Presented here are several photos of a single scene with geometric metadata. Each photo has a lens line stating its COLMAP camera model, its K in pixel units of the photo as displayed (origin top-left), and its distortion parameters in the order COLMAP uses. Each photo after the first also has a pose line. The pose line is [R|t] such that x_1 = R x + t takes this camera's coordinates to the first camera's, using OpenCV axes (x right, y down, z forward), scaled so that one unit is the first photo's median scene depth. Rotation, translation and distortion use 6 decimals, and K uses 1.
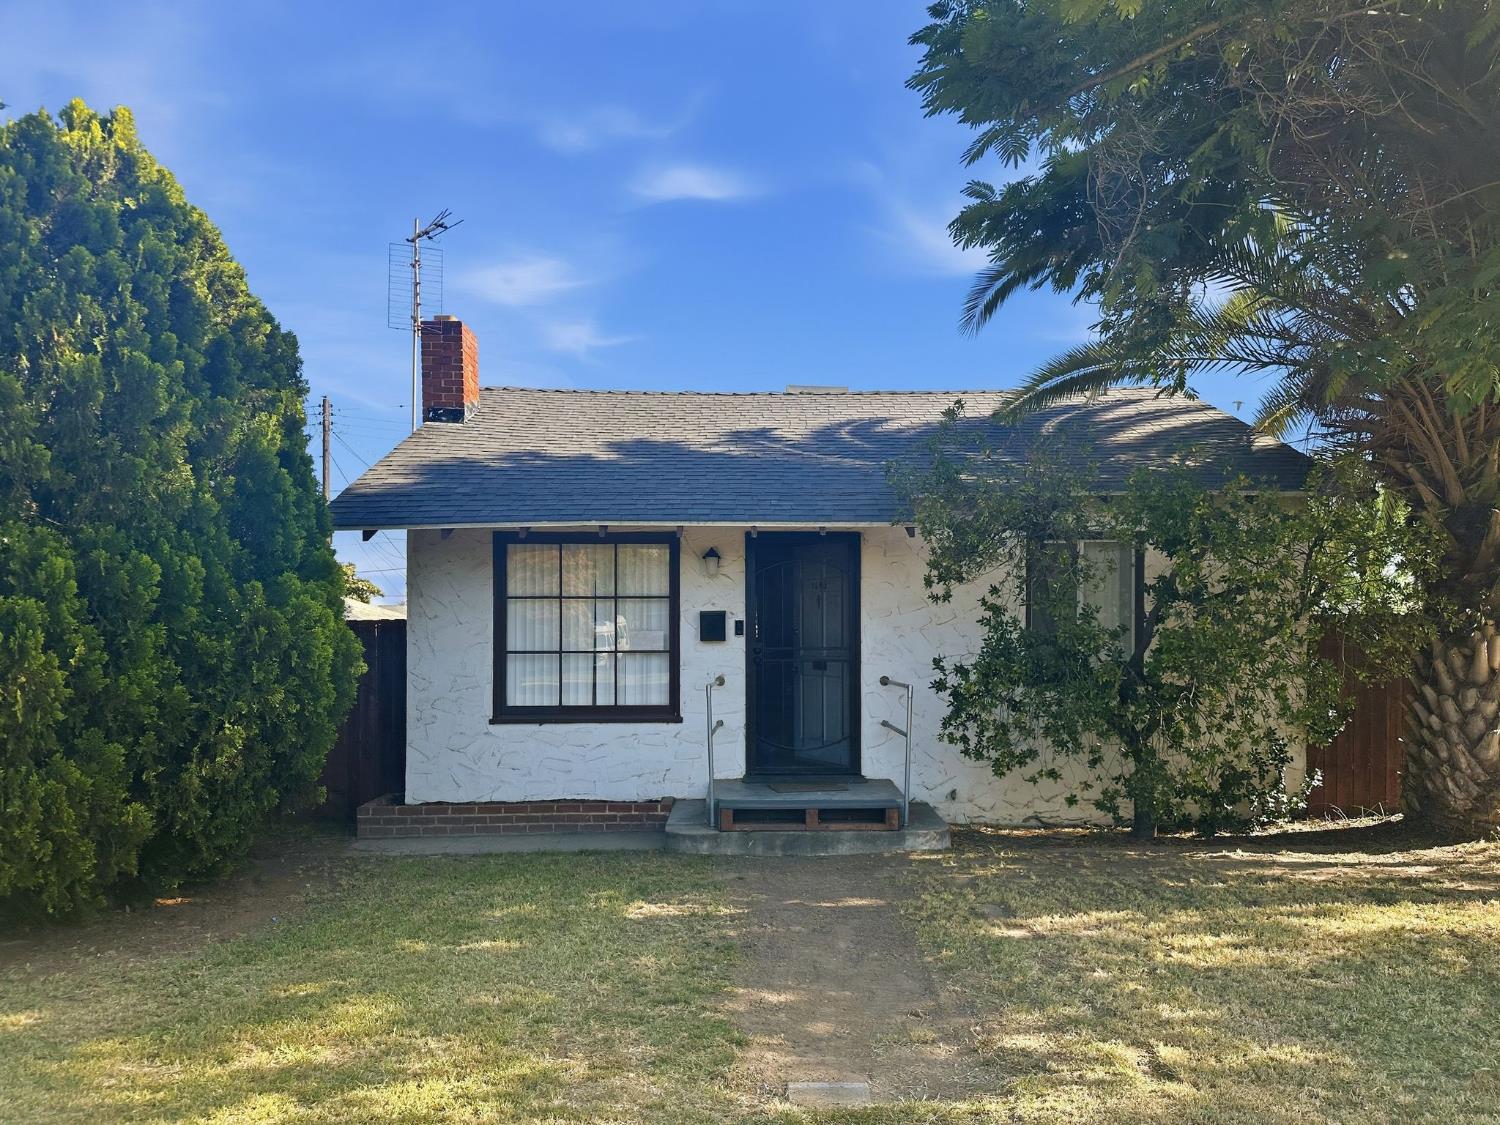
lens RADIAL K [[1046.8, 0, 750.0], [0, 1046.8, 562.5], [0, 0, 1]] dist [-0.006193, -0.005893]
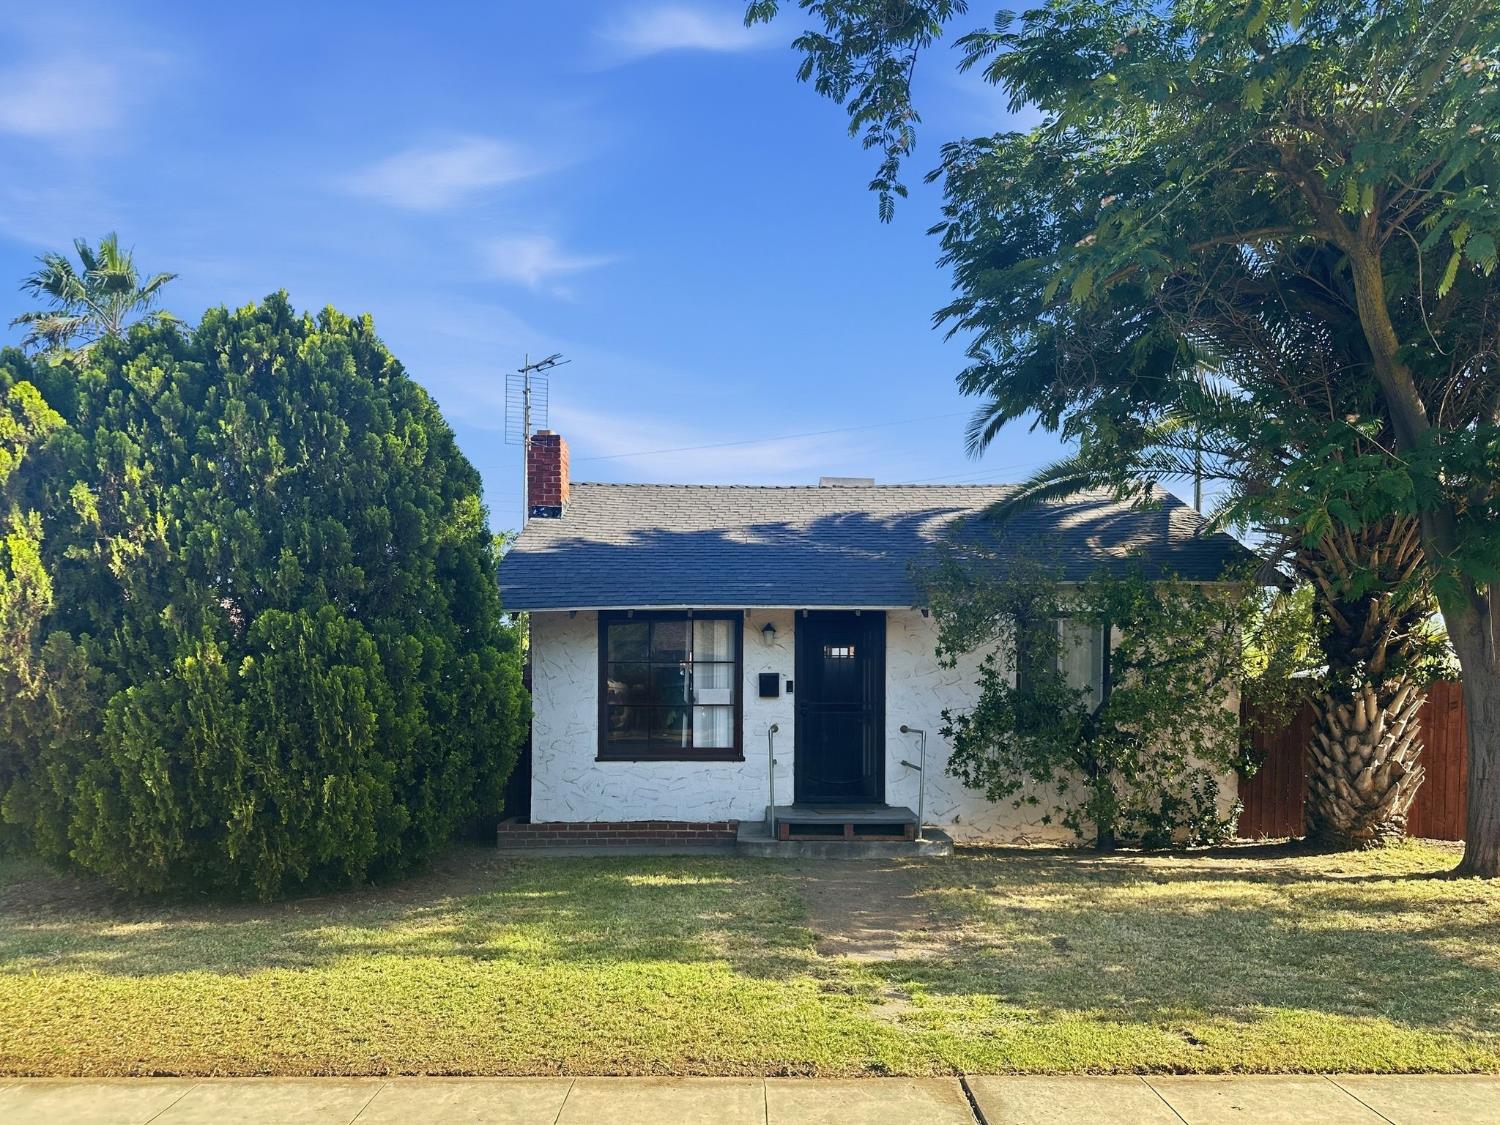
lens RADIAL K [[1050.0, 0, 777.9], [0, 1050.0, 629.7], [0, 0, 1]] dist [0.000568, -0.000430]
pose [[0.999955, 0.004710, 0.008183, -0.039486], [-0.004778, 0.999954, 0.008331, -0.019192], [-0.008143, -0.008370, 0.999932, -0.301110]]
